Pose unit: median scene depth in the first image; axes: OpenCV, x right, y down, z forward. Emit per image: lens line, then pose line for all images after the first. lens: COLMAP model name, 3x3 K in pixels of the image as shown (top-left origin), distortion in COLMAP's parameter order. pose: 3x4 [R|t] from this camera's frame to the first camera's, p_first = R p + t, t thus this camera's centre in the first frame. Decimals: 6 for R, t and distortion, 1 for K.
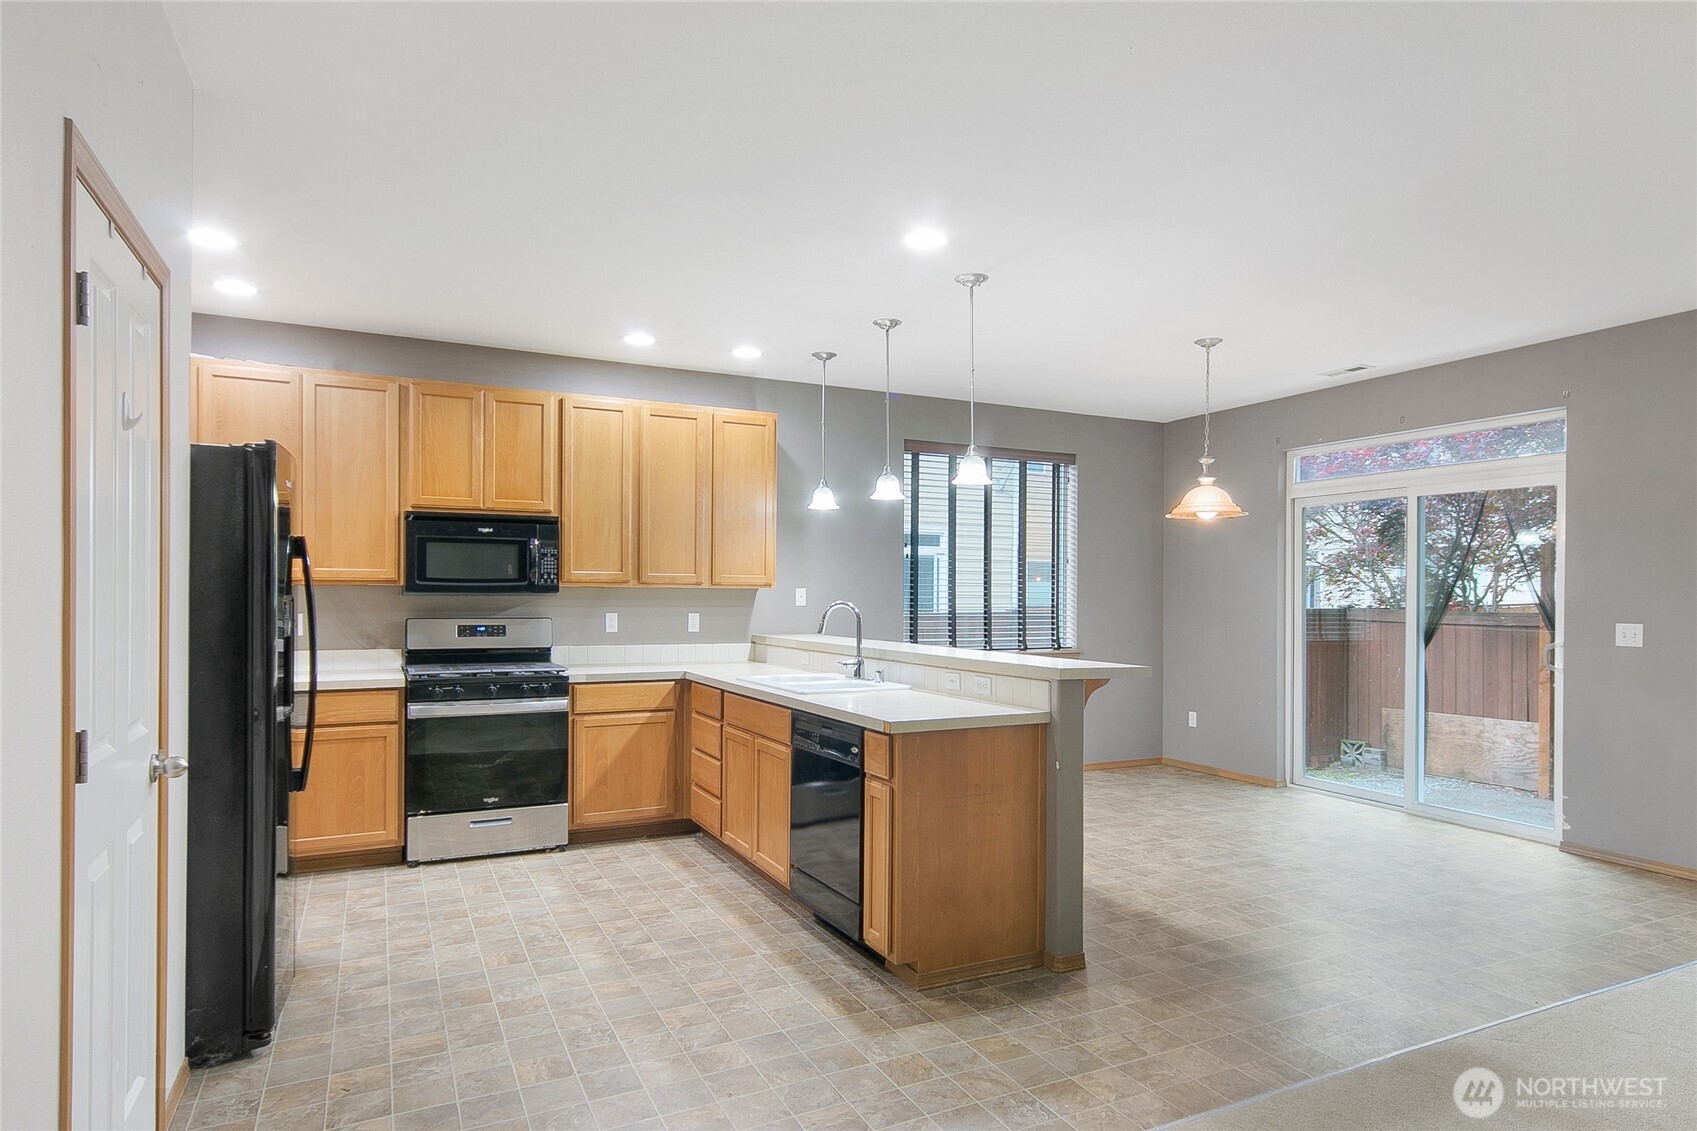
lens RADIAL K [[966.7, 0, 856.2], [0, 966.7, 598.9], [0, 0, 1]] dist [0.013628, 0.001760]
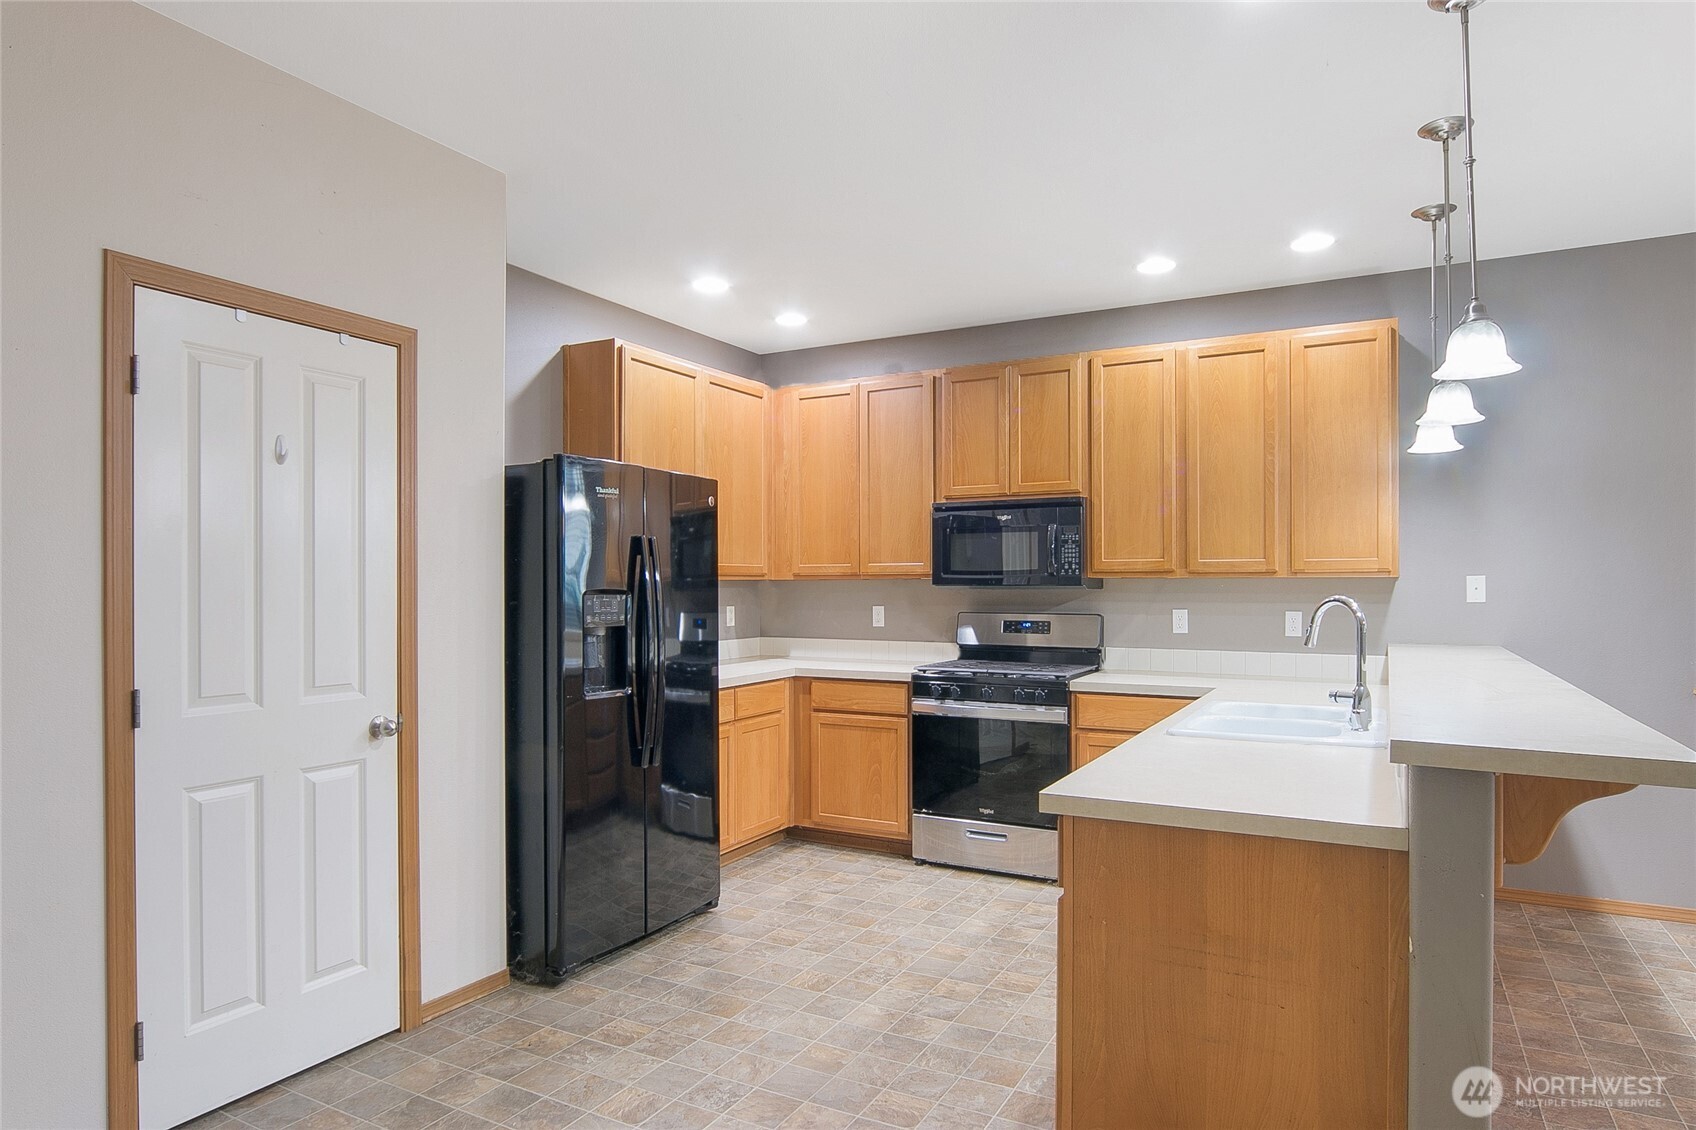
lens RADIAL K [[985.4, 0, 854.6], [0, 985.4, 588.5], [0, 0, 1]] dist [-0.016568, 0.001866]
pose [[0.576531, -0.004801, -0.817061, 0.291672], [0.000919, 0.999986, -0.005227, 0.000951], [0.817075, 0.002263, 0.576527, 0.334048]]
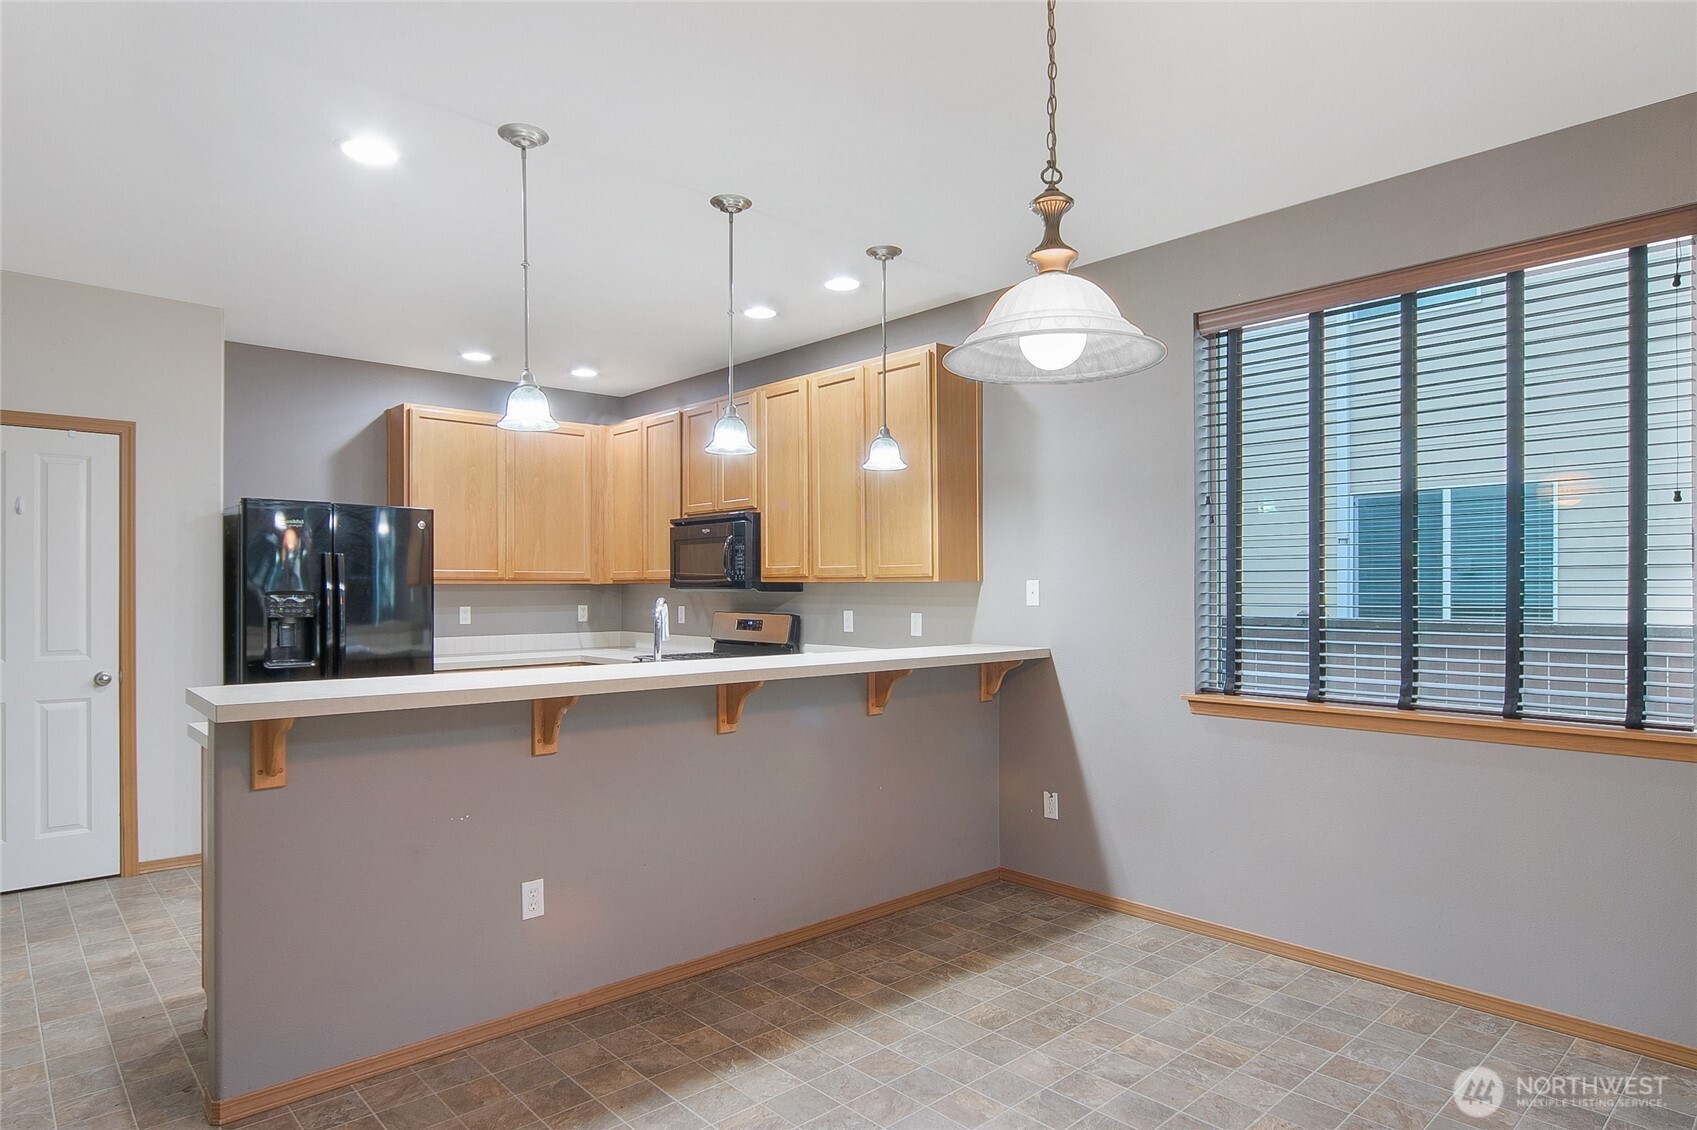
lens RADIAL K [[966.5, 0, 852.4], [0, 966.5, 589.5], [0, 0, 1]] dist [-0.016117, -0.000114]
pose [[0.279975, -0.005337, -0.959992, 0.680533], [-0.003296, 0.999973, -0.006520, 0.000550], [0.960002, 0.004989, 0.279950, 0.831118]]
